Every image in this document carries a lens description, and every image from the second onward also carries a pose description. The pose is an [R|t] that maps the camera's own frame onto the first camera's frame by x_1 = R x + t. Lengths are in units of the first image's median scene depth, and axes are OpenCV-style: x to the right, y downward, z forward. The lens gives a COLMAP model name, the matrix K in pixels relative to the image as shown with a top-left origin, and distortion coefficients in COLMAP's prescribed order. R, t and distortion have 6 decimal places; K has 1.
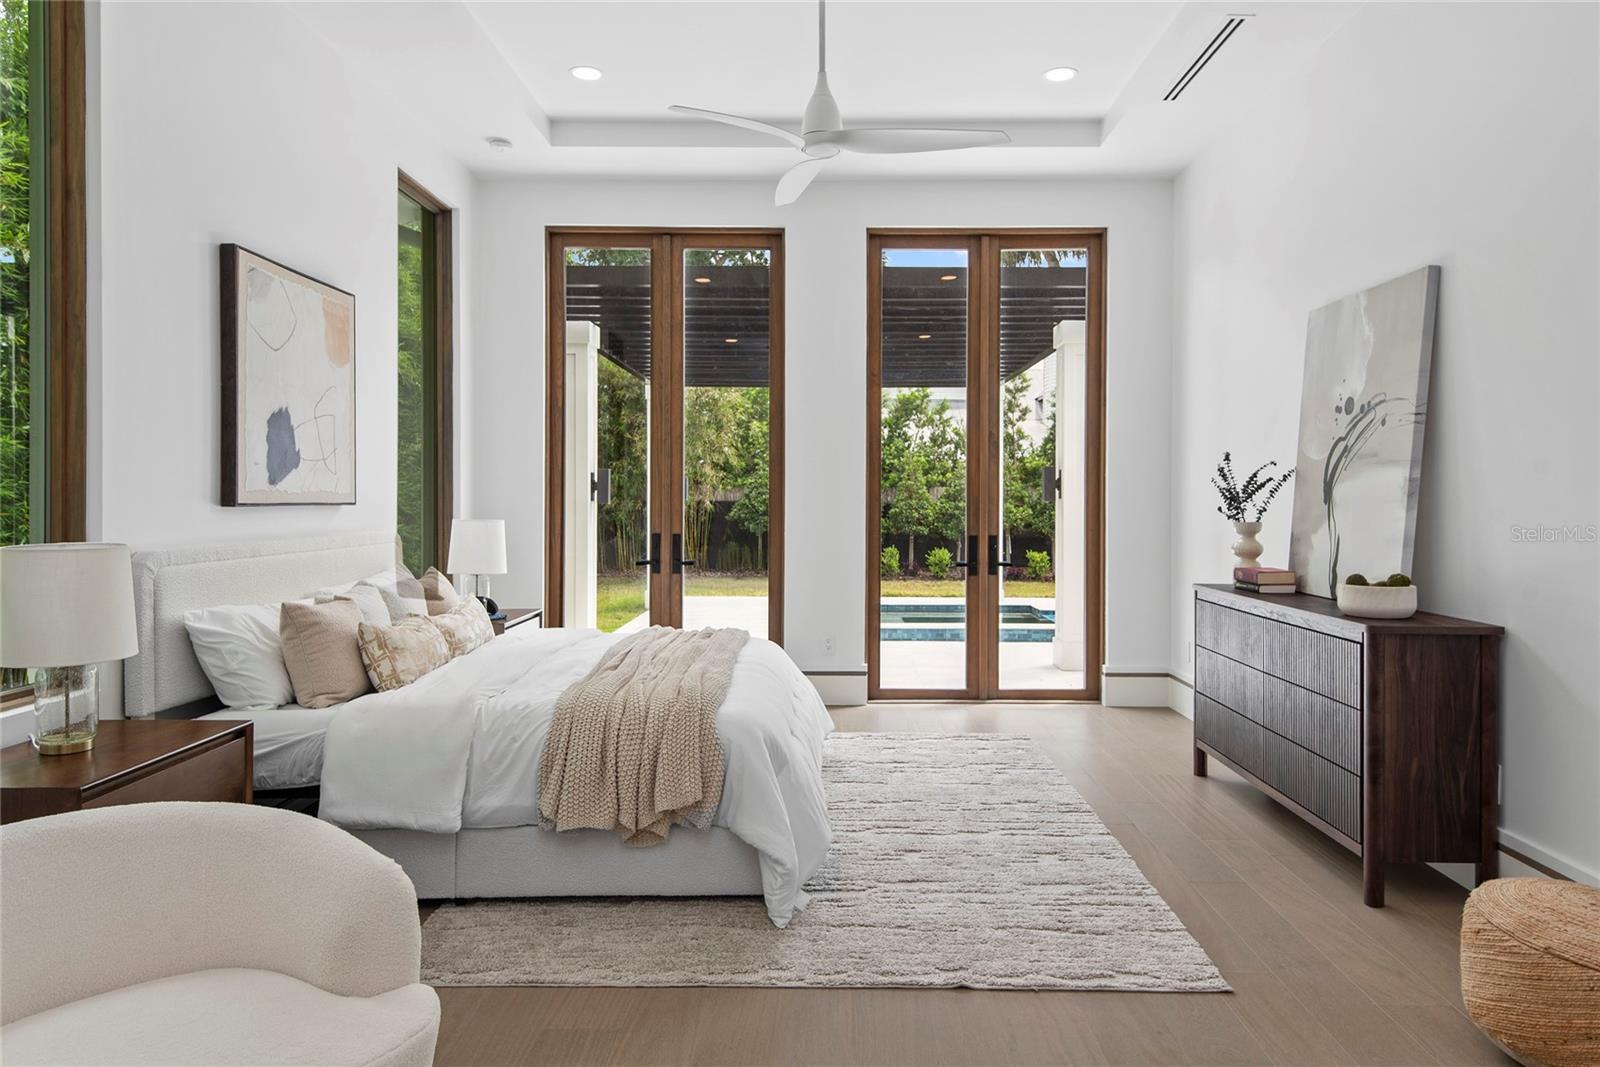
lens RADIAL K [[1040.3, 0, 803.8], [0, 1040.3, 497.8], [0, 0, 1]] dist [0.037119, -0.001733]
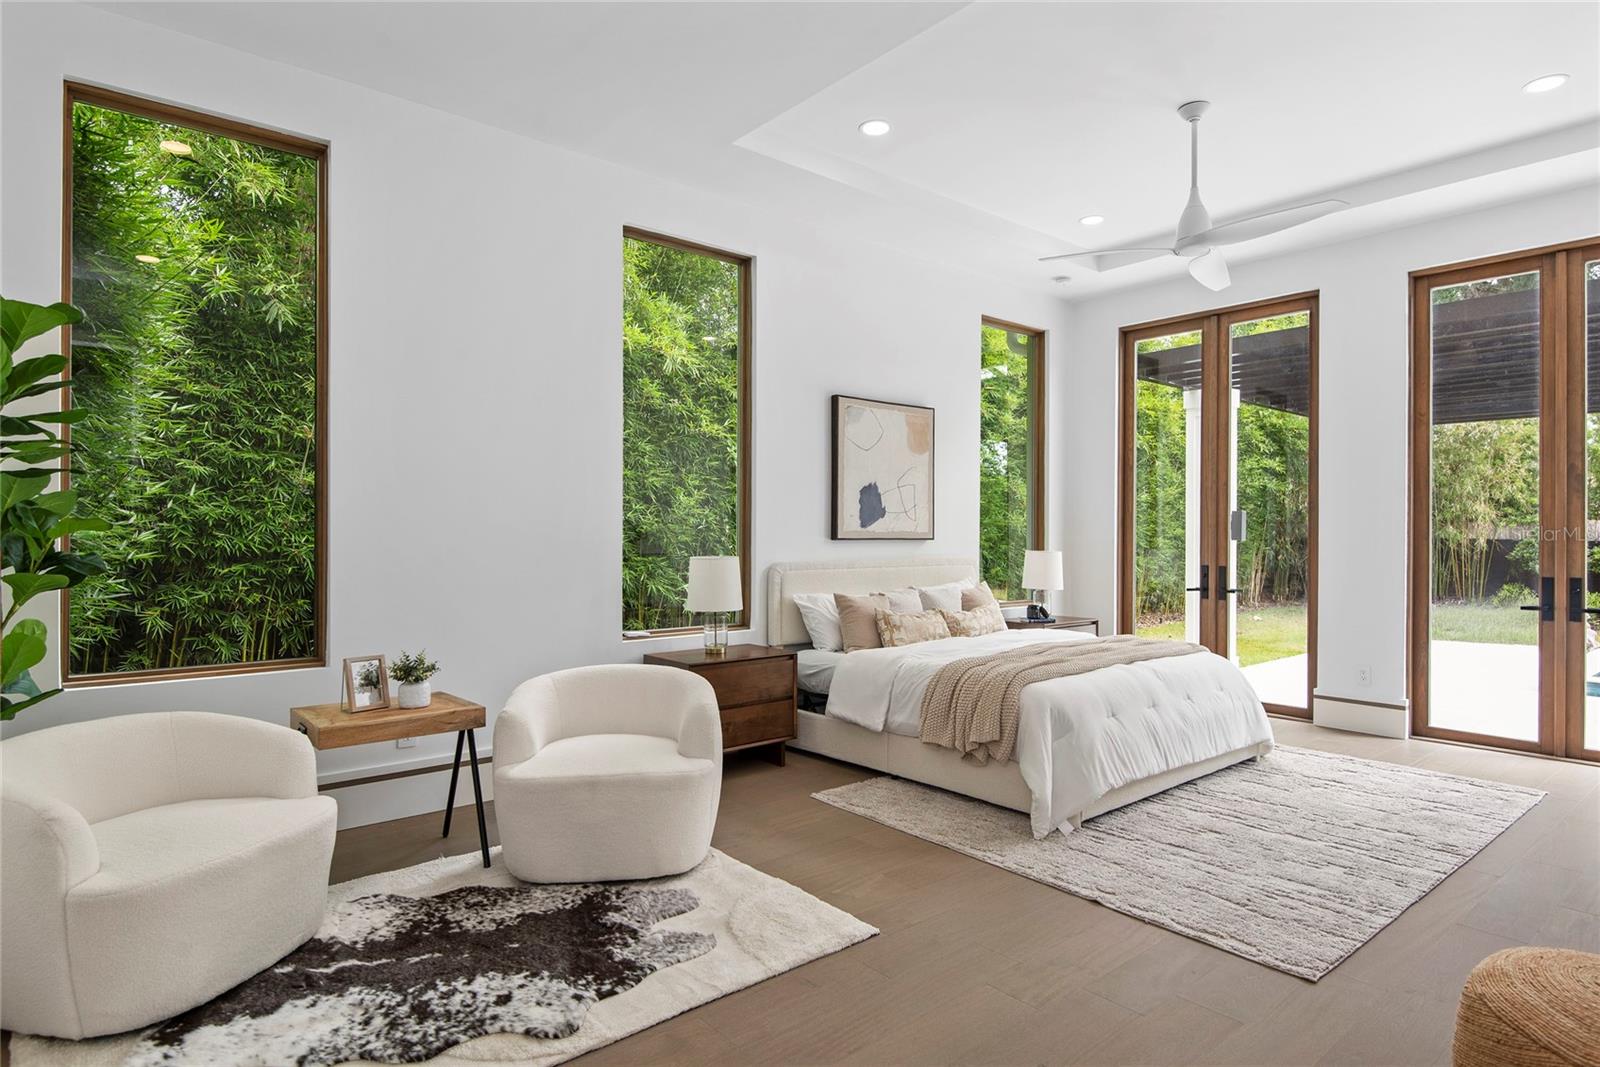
lens RADIAL K [[857.1, 0, 800.0], [0, 857.1, 533.5], [0, 0, 1]] dist [0.025078, -0.033710]
pose [[0.644613, -0.000446, -0.764509, 0.527523], [-0.001871, 0.999996, -0.002162, 0.000555], [0.764507, 0.002824, 0.644609, 0.003090]]
